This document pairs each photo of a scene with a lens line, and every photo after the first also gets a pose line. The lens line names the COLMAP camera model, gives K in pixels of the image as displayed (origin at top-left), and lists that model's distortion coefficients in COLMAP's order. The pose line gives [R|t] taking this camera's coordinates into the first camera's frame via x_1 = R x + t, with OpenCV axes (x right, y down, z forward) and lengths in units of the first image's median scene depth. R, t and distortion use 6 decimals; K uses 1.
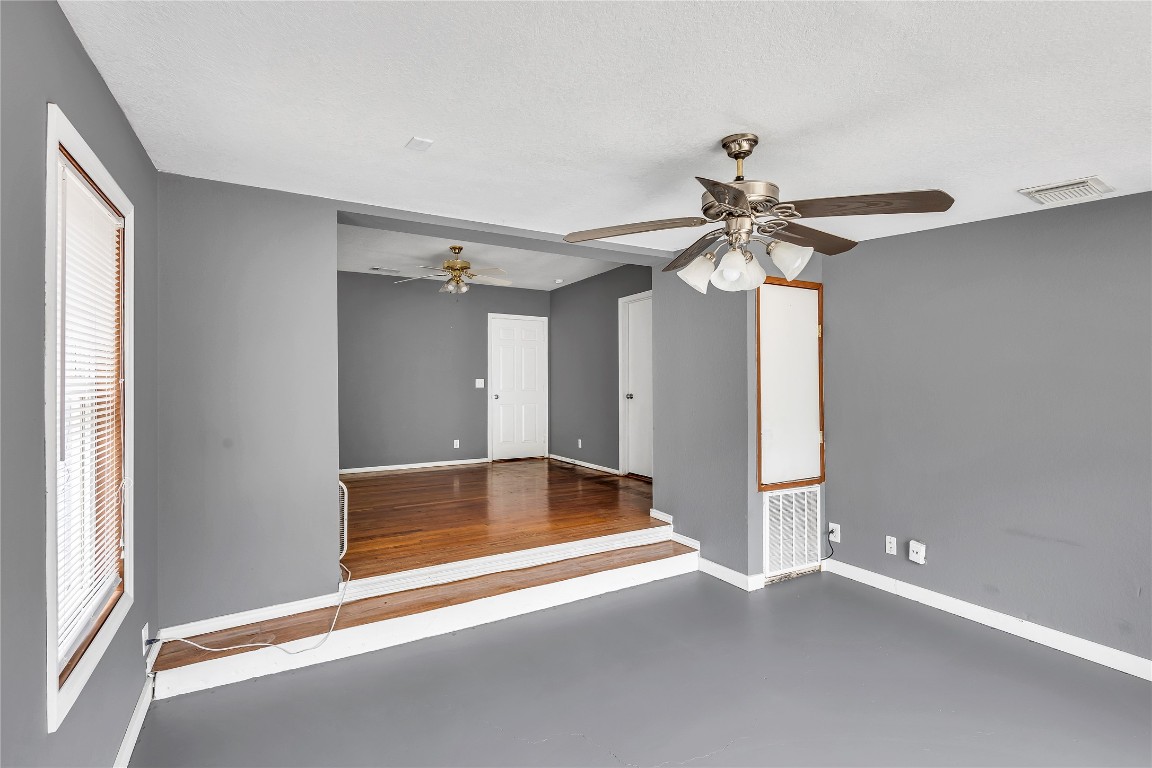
lens RADIAL K [[532.6, 0, 576.7], [0, 532.6, 381.0], [0, 0, 1]] dist [0.000967, 0.000116]
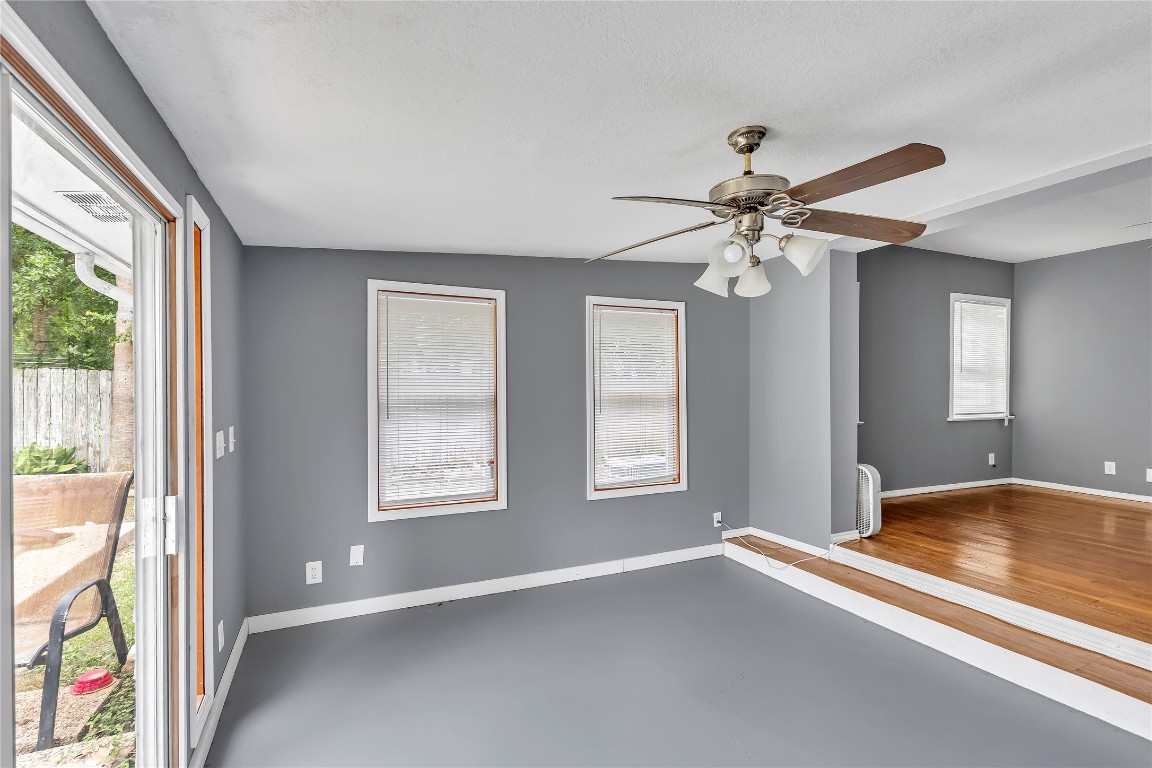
lens RADIAL K [[532.6, 0, 576.7], [0, 532.6, 381.0], [0, 0, 1]] dist [0.000967, 0.000116]
pose [[-0.088893, -0.006612, -0.996019, 0.826555], [-0.002532, 0.999976, -0.006412, 0.004371], [0.996038, 0.001952, -0.088907, 0.491777]]
